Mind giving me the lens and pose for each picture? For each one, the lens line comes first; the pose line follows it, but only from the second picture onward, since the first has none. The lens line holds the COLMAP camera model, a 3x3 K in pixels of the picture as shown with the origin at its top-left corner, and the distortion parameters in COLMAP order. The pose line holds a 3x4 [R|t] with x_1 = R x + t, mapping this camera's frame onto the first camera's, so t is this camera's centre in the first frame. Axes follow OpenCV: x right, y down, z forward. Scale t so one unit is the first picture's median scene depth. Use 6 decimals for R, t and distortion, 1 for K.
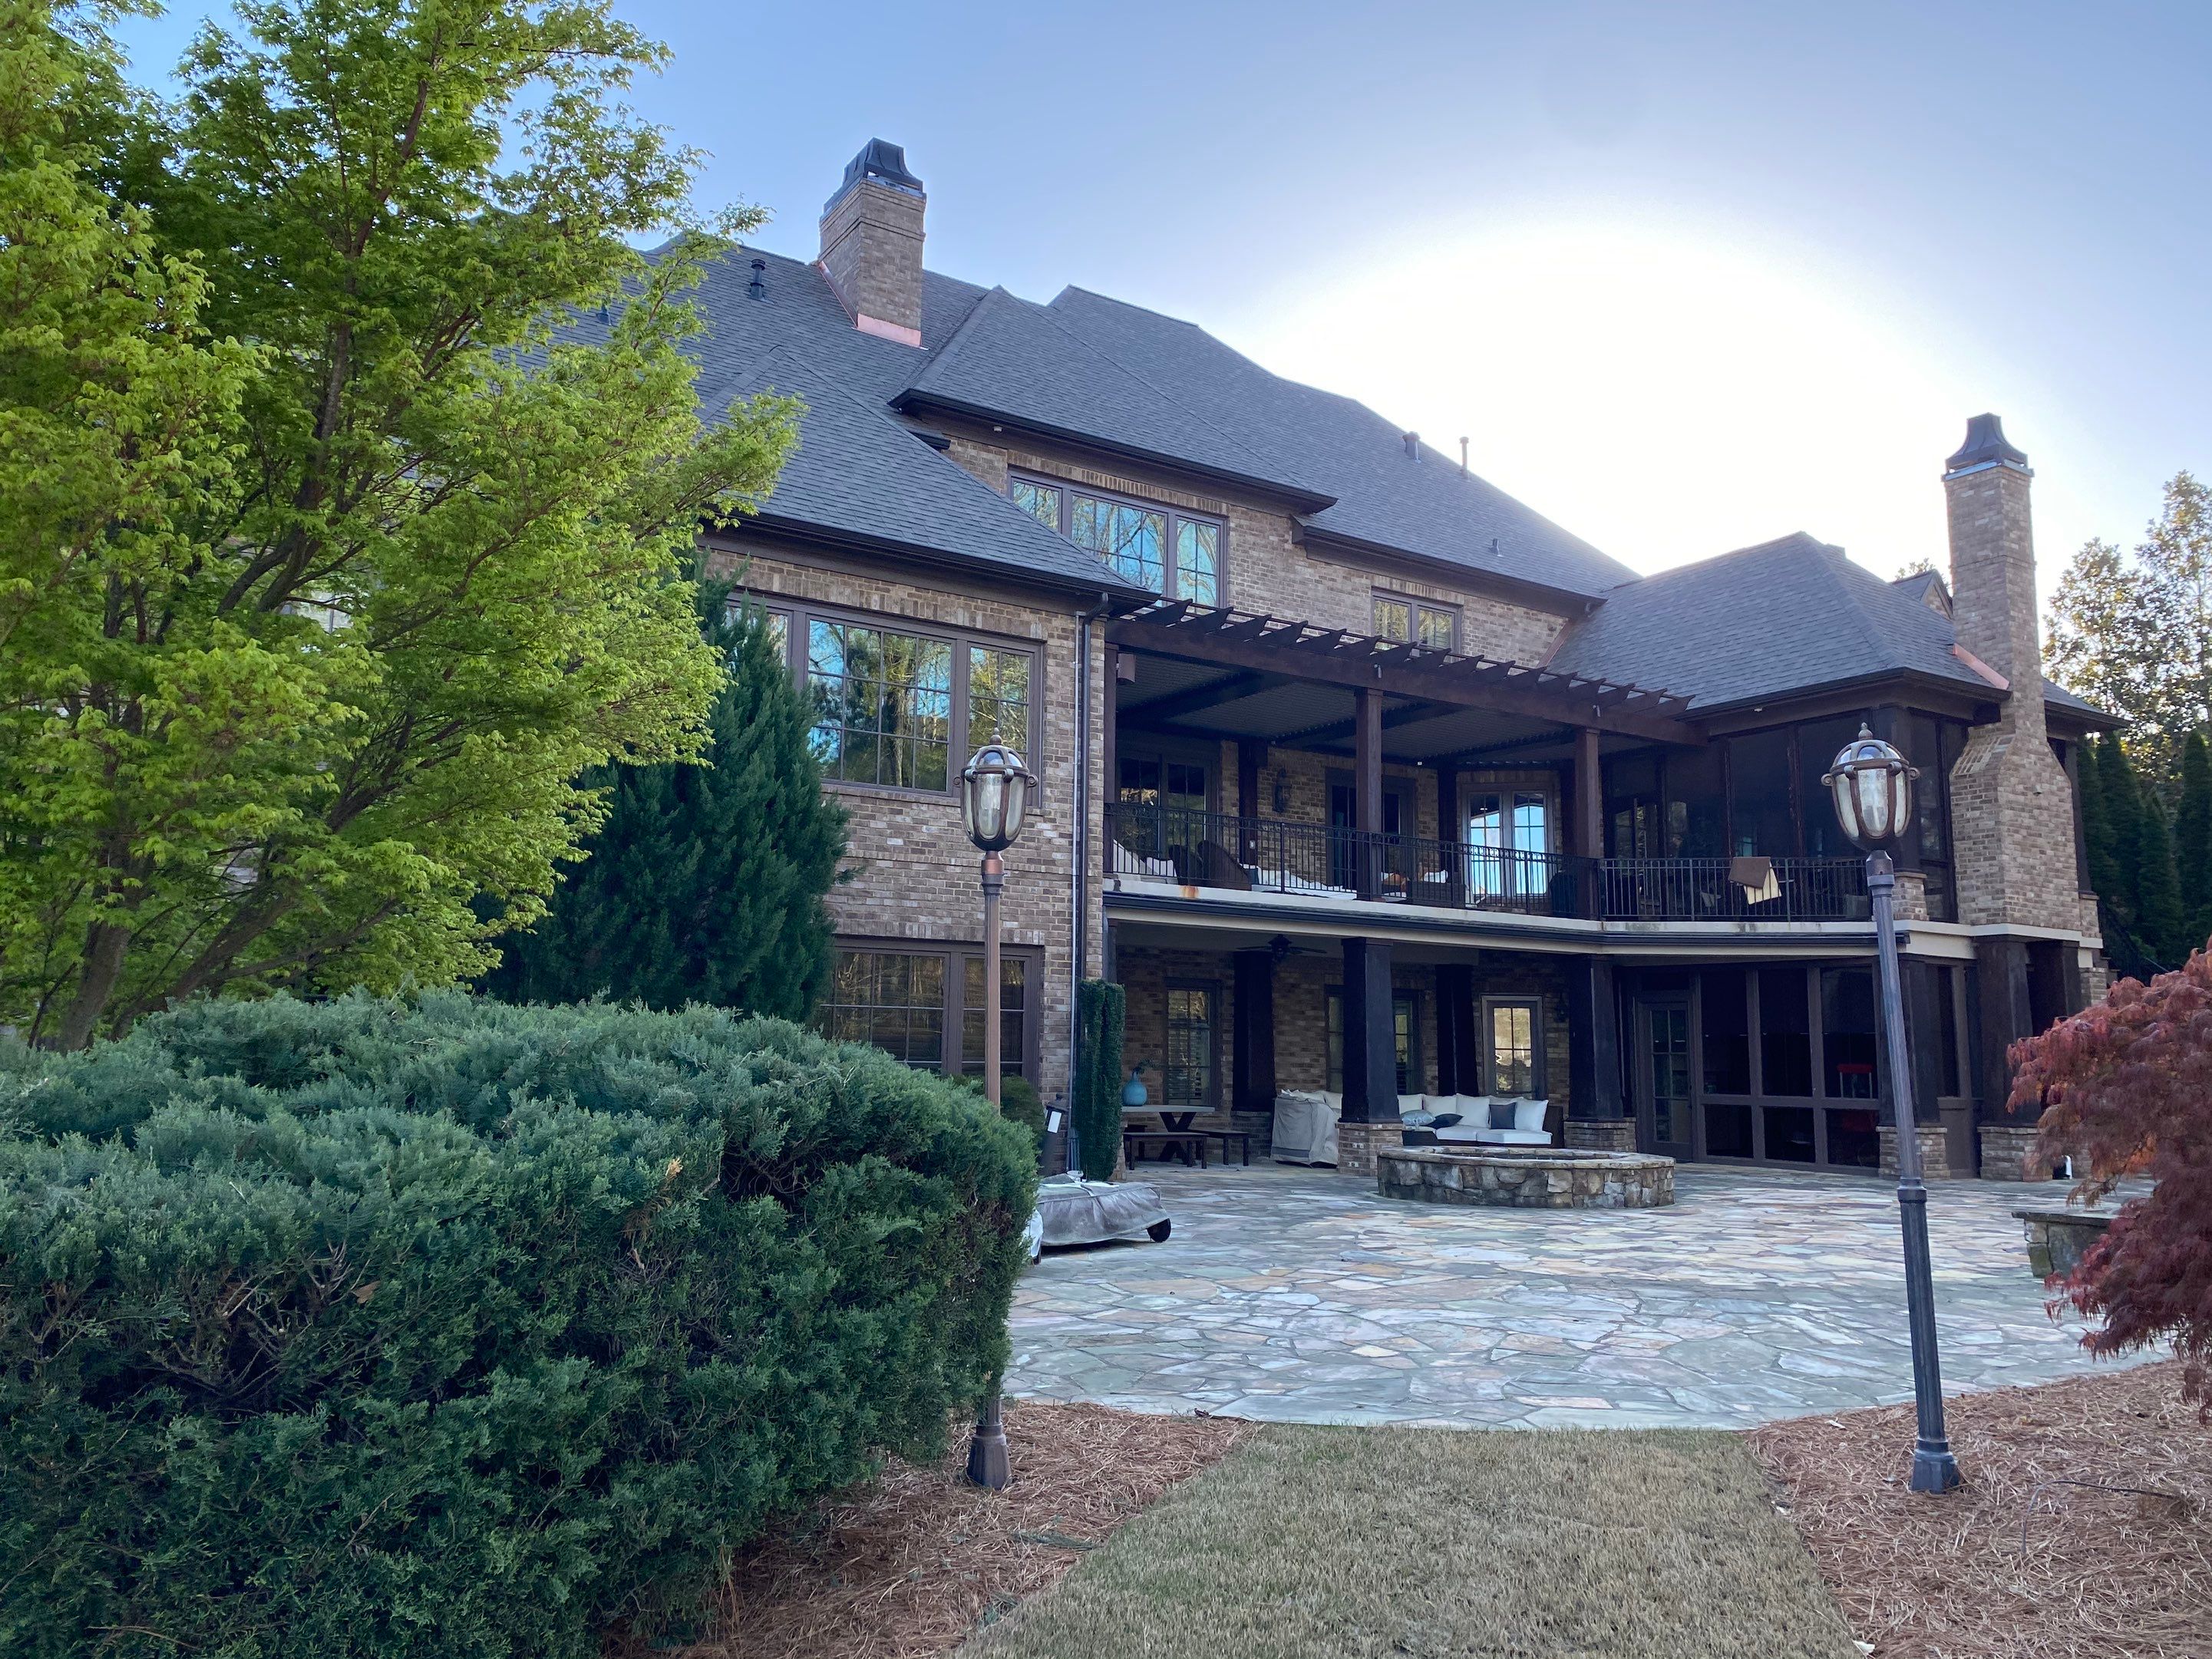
lens RADIAL K [[1753.4, 0, 1154.3], [0, 1753.4, 832.0], [0, 0, 1]] dist [0.059650, -0.001913]
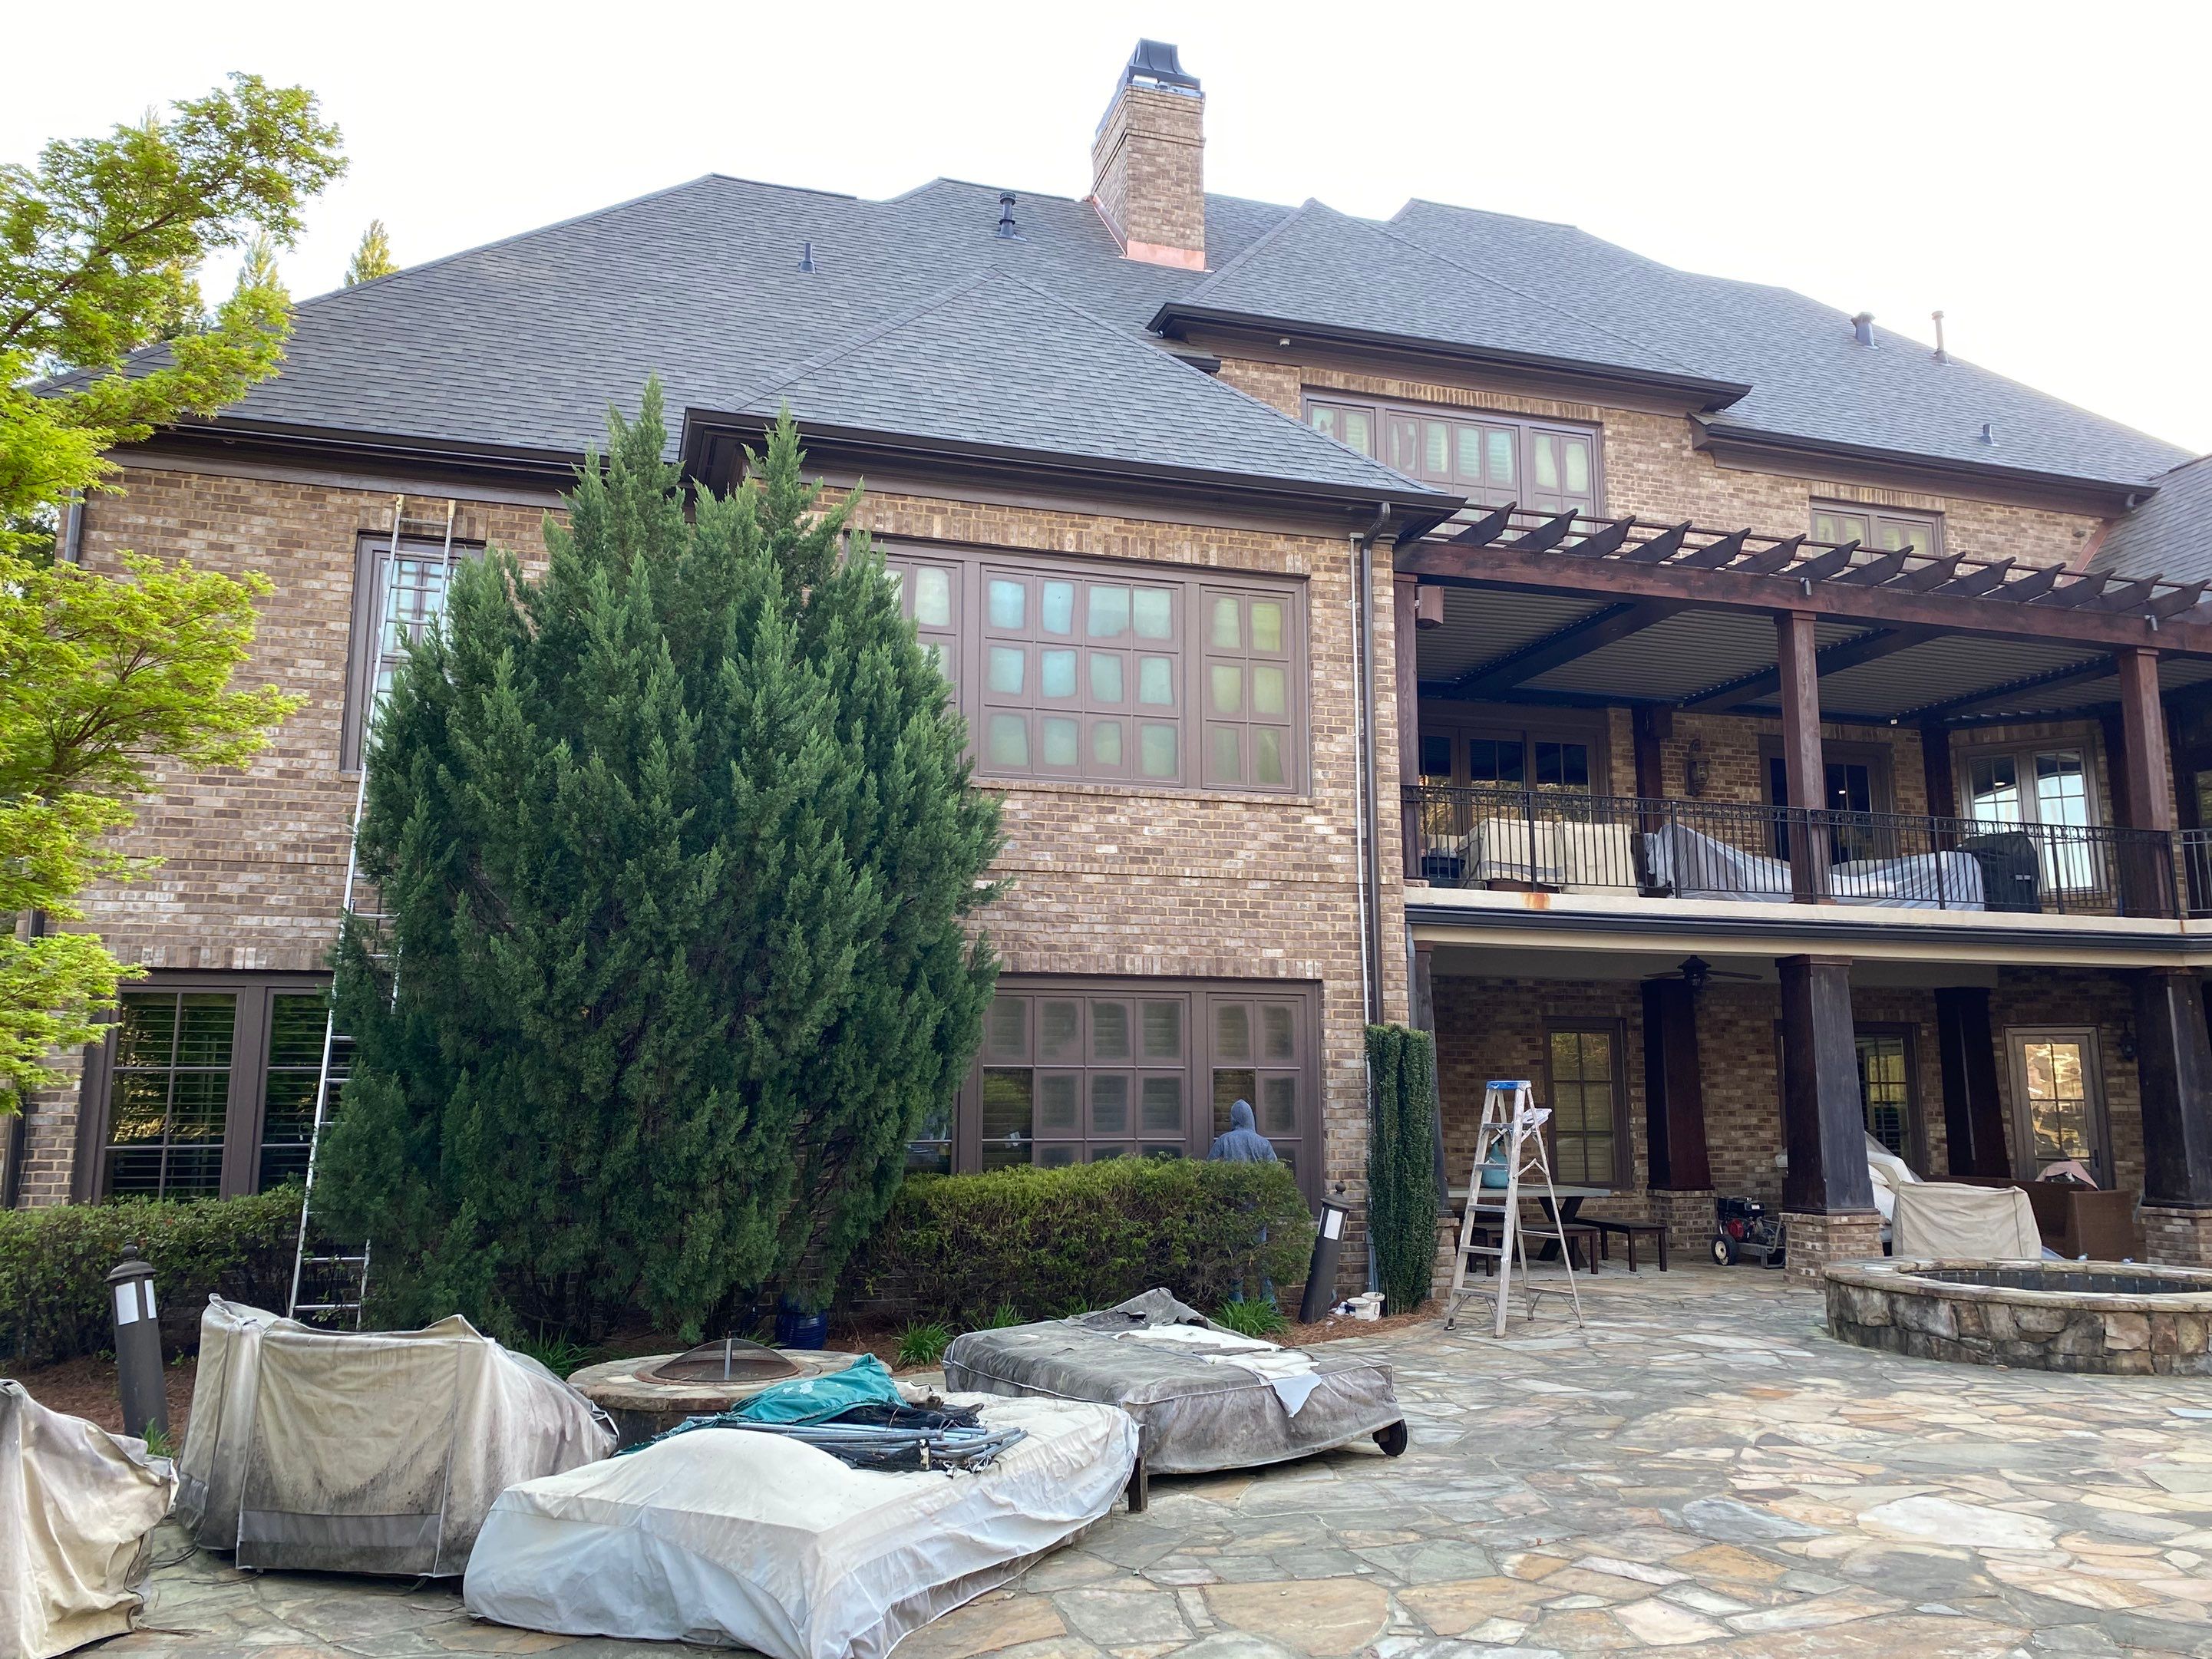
lens RADIAL K [[1745.9, 0, 1069.9], [0, 1745.9, 817.5], [0, 0, 1]] dist [0.004004, -0.001423]
pose [[0.948601, -0.056734, -0.311349, 0.068515], [0.048630, 0.998247, -0.033738, 0.015351], [0.312717, 0.016863, 0.949697, 0.254121]]
